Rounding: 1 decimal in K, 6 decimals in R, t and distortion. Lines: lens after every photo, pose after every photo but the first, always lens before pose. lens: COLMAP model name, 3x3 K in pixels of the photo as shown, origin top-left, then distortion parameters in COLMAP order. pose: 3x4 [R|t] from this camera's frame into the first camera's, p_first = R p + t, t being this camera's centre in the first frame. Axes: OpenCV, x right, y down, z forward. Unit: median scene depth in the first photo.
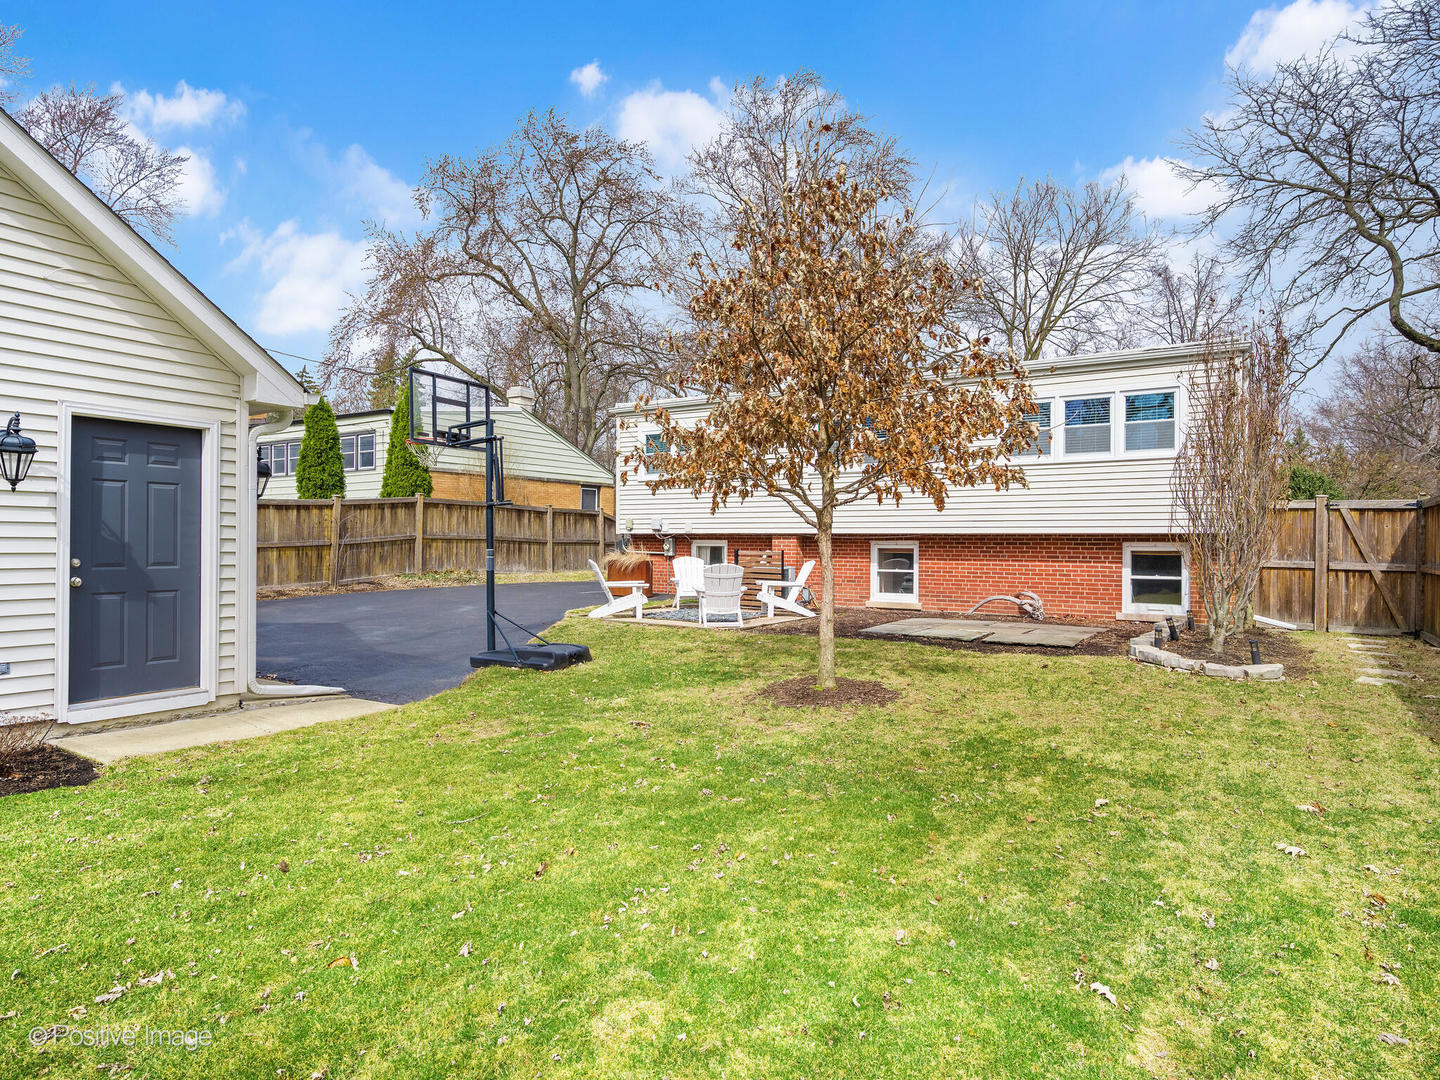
lens RADIAL K [[758.7, 0, 719.6], [0, 758.7, 540.3], [0, 0, 1]] dist [-0.000570, -0.000500]
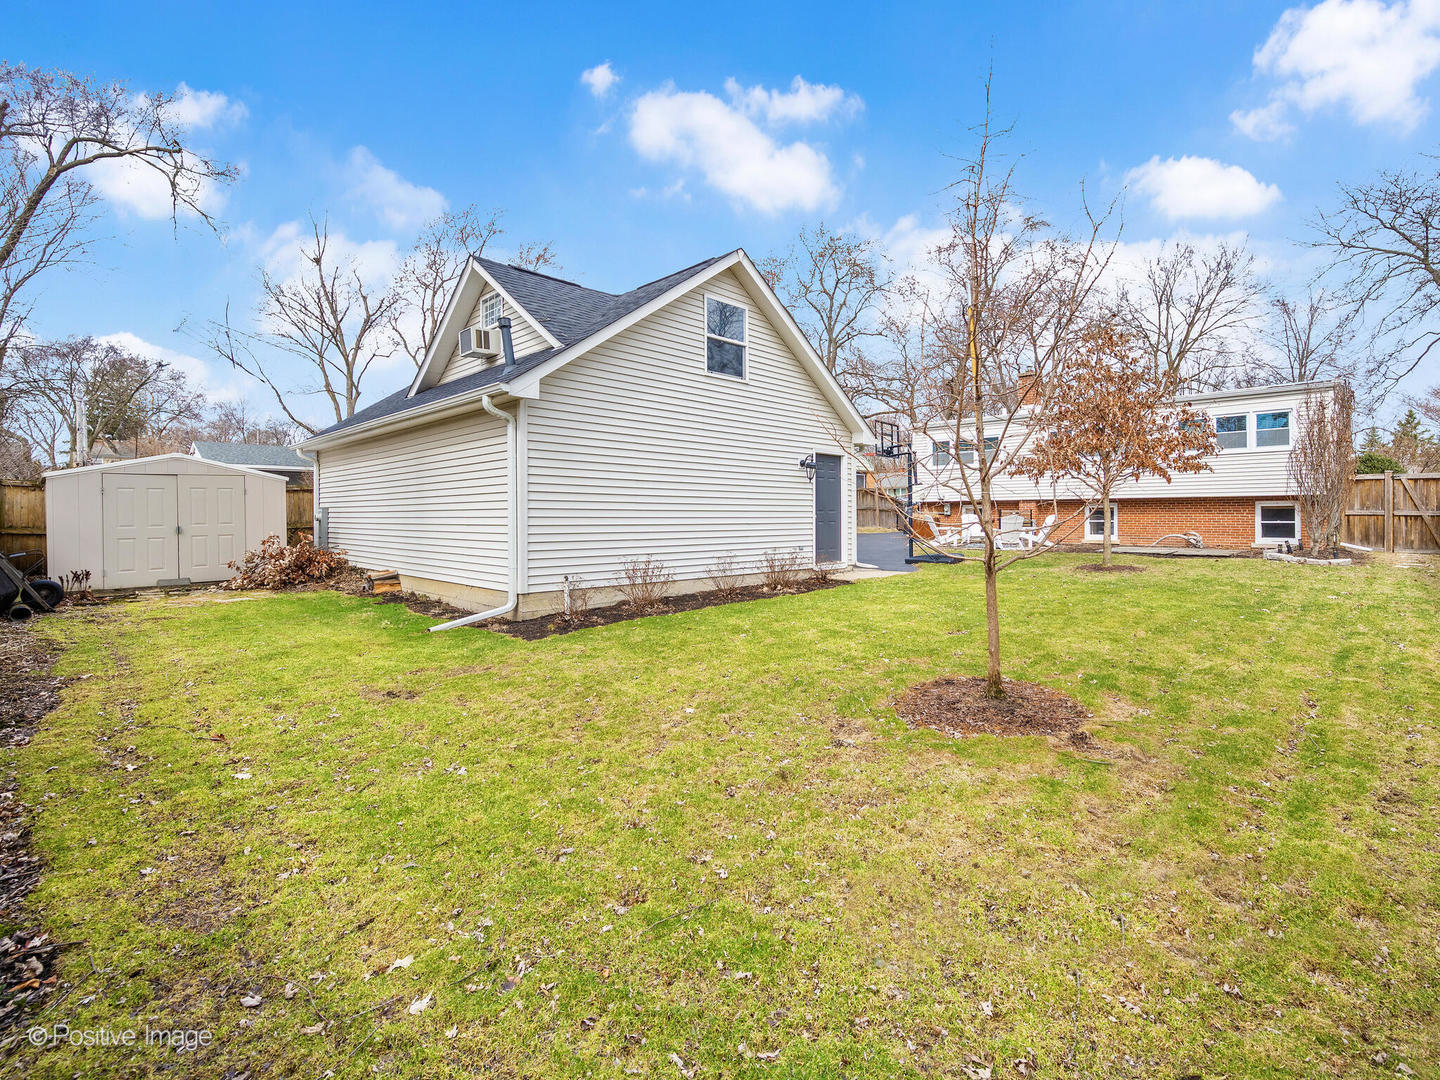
lens RADIAL K [[638.7, 0, 746.0], [0, 638.7, 516.5], [0, 0, 1]] dist [0.000613, -0.001558]
pose [[0.985605, -0.009304, -0.168809, -0.355198], [0.009991, 0.999945, 0.003221, 0.021411], [0.168770, -0.004861, 0.985644, -0.606975]]
